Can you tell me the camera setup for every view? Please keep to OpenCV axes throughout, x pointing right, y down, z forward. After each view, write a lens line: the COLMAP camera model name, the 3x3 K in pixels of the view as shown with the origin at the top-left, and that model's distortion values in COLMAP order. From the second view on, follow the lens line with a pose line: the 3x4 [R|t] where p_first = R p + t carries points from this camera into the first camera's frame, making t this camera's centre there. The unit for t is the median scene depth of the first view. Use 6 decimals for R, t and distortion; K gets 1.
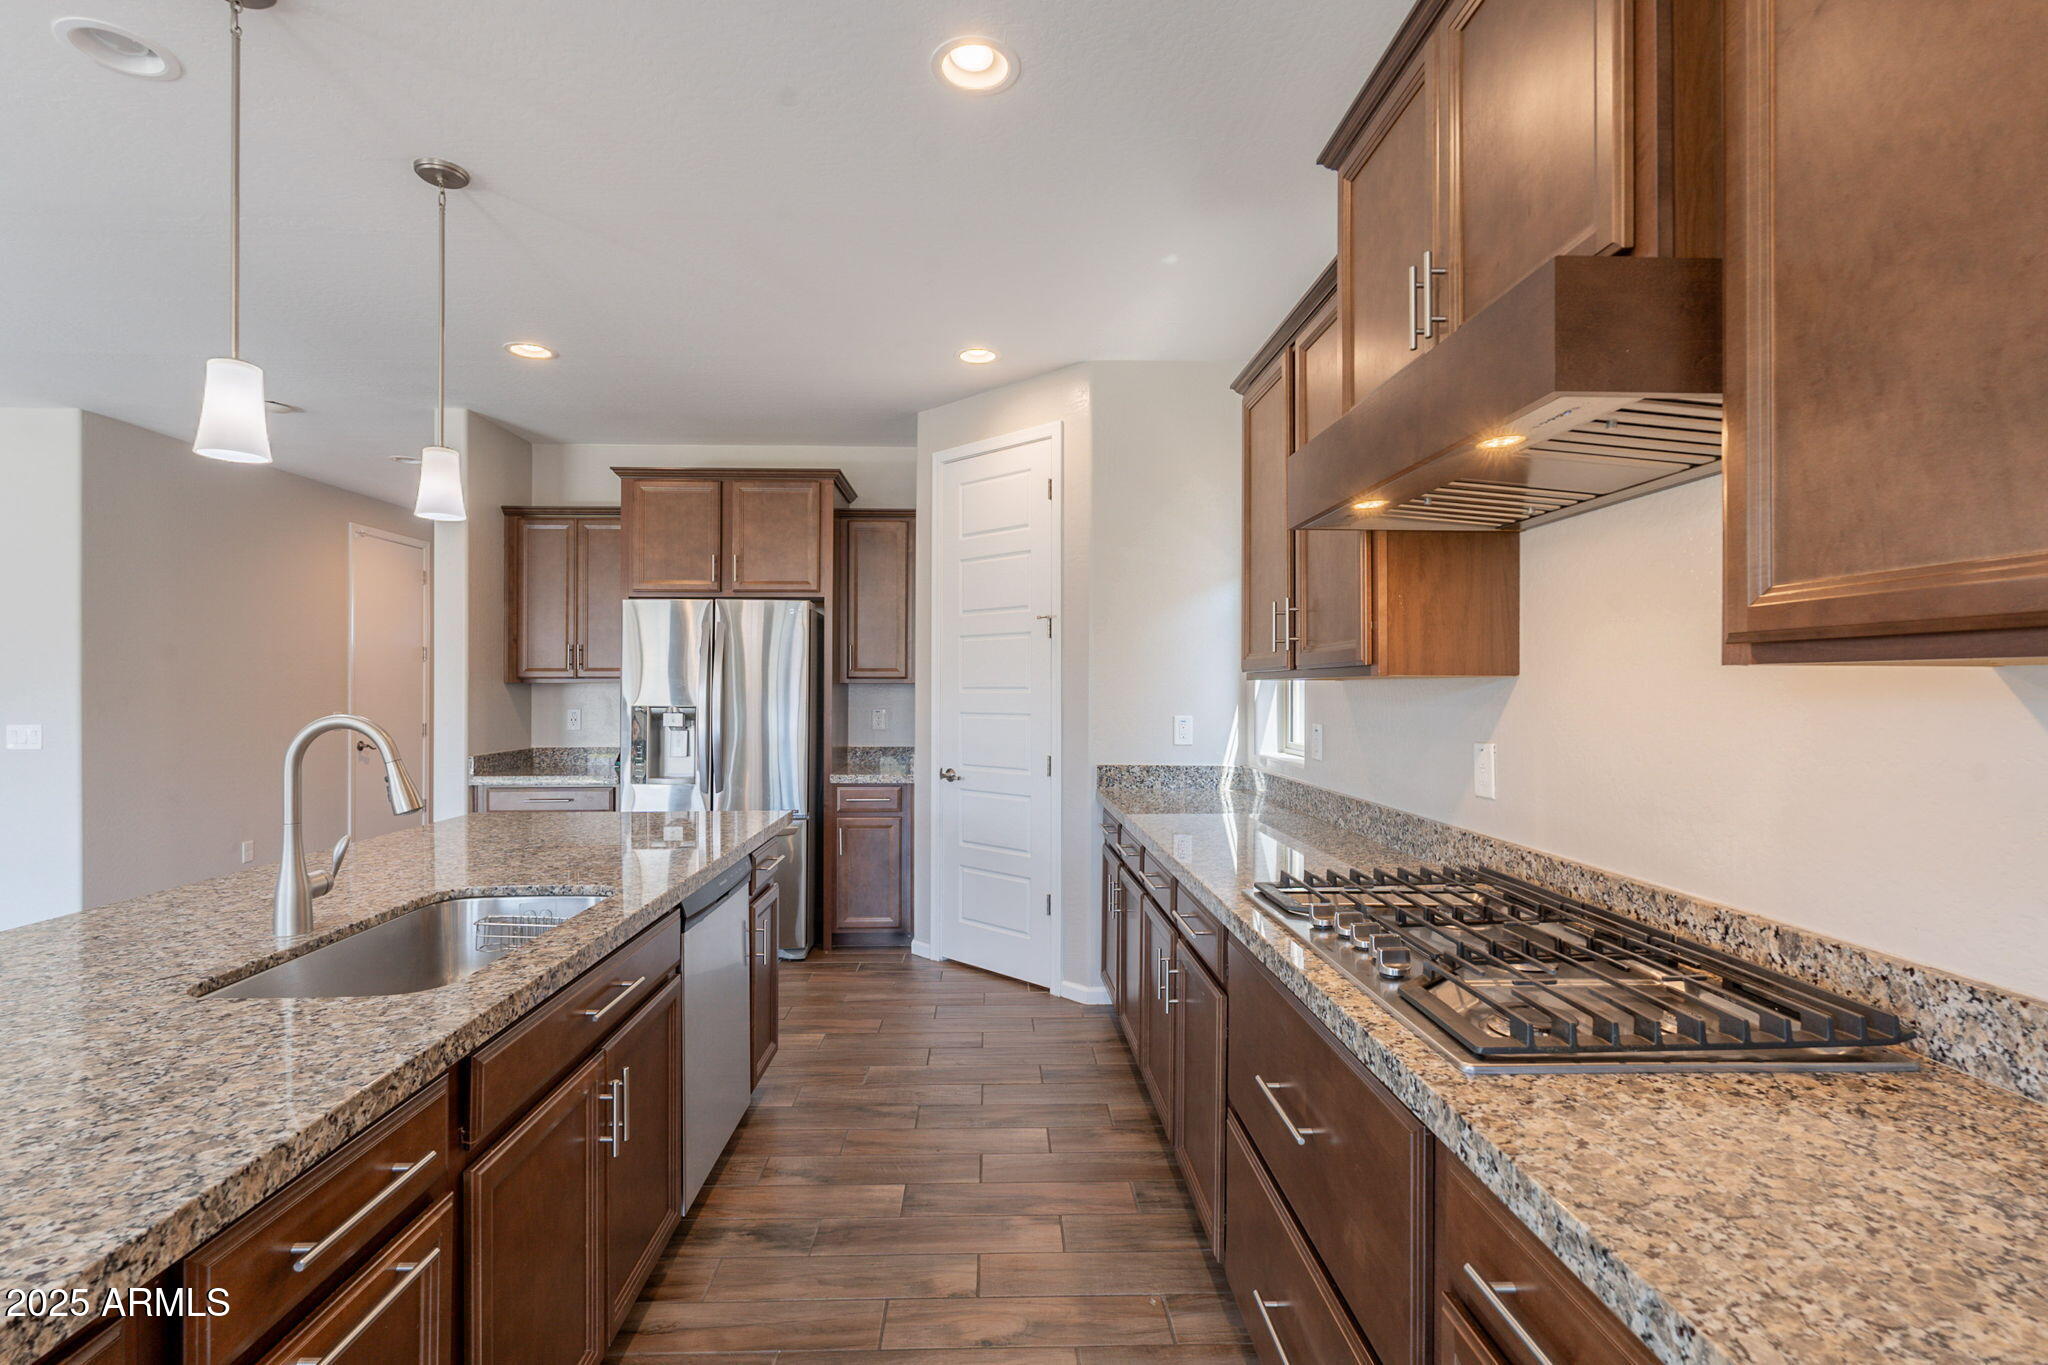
lens RADIAL K [[940.9, 0, 1004.8], [0, 940.9, 682.8], [0, 0, 1]] dist [0.004266, -0.002472]
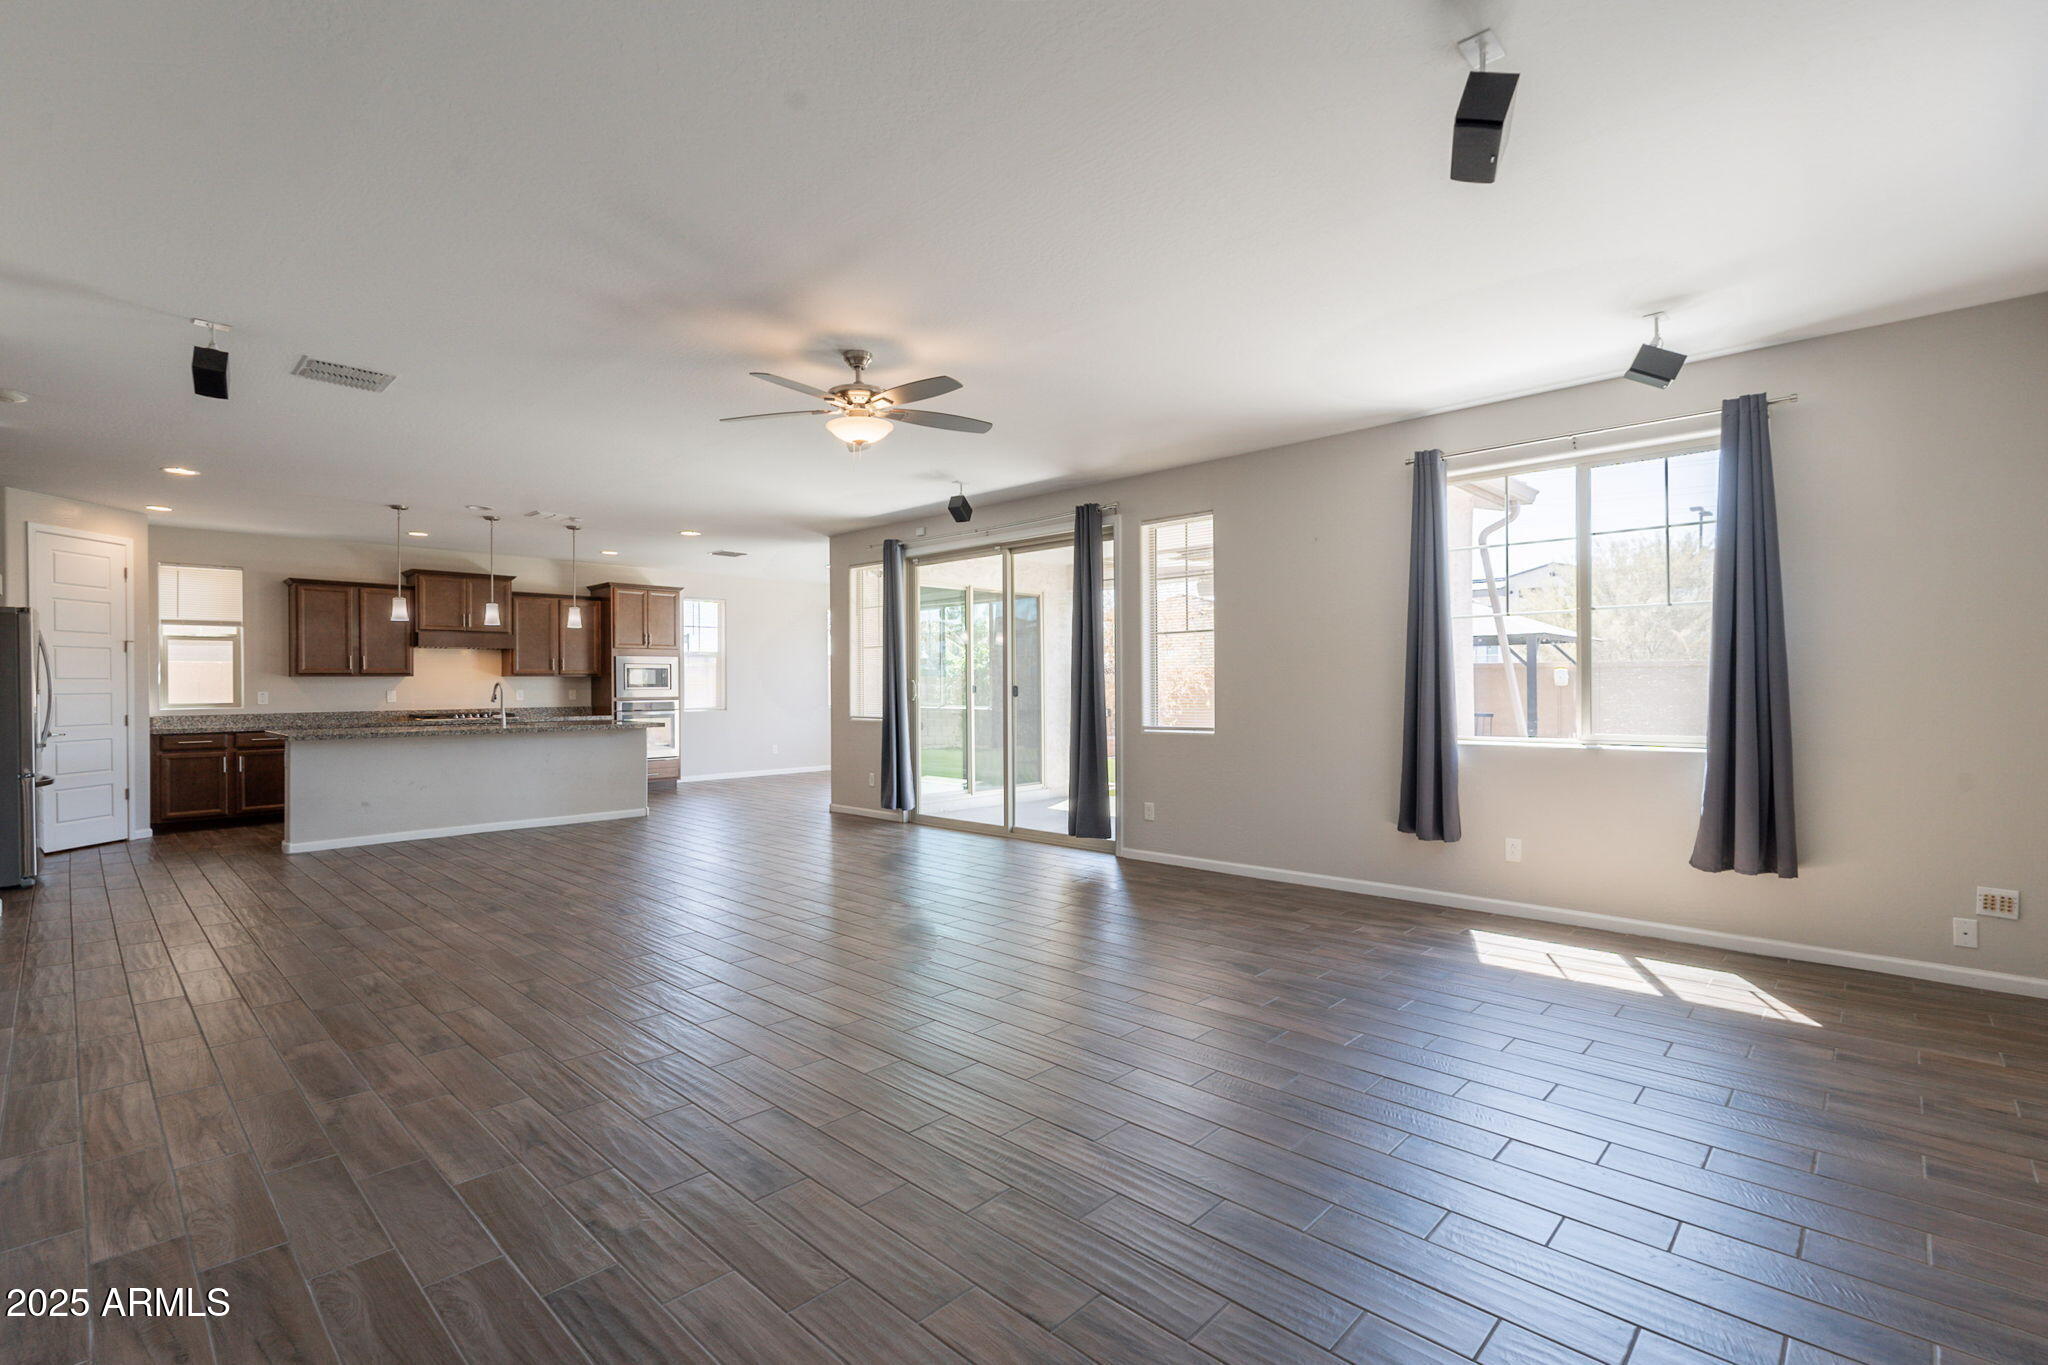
lens RADIAL K [[930.6, 0, 1014.6], [0, 930.6, 684.6], [0, 0, 1]] dist [-0.001549, -0.000059]
pose [[-0.698084, 0.006262, 0.715989, -2.206967], [0.005509, 0.999979, -0.003374, 0.029046], [-0.715995, 0.001589, -0.698103, 0.897178]]
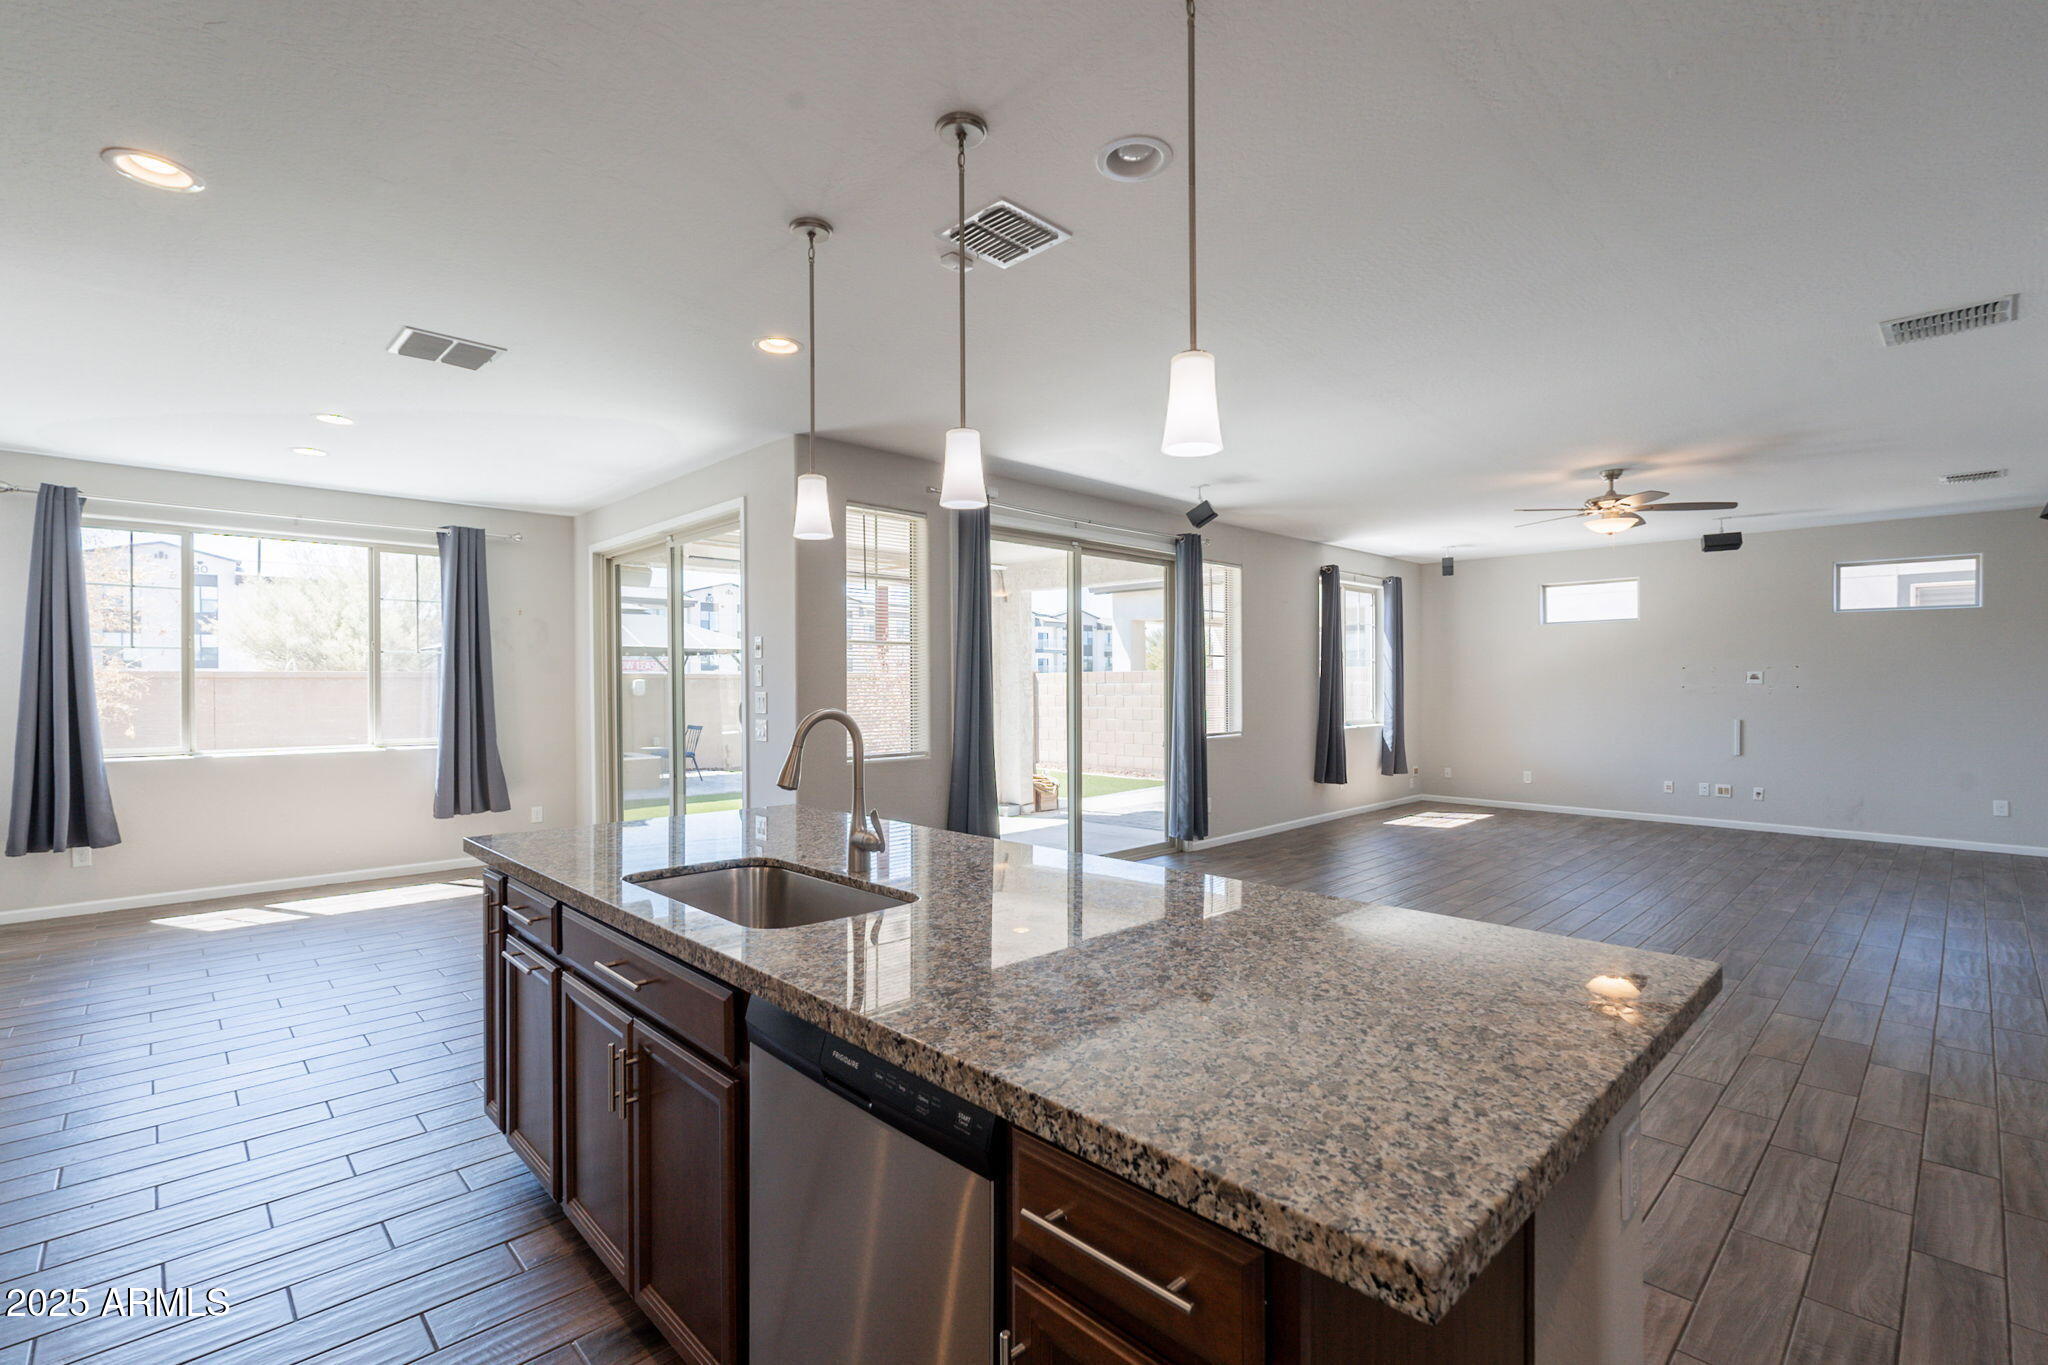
lens RADIAL K [[930.6, 0, 1014.7], [0, 930.6, 676.7], [0, 0, 1]] dist [-0.001549, -0.000059]
pose [[-0.735380, -0.000828, -0.677655, 0.000715], [0.006071, 0.999951, -0.007810, -0.001670], [0.677628, -0.009858, -0.735339, 0.763158]]
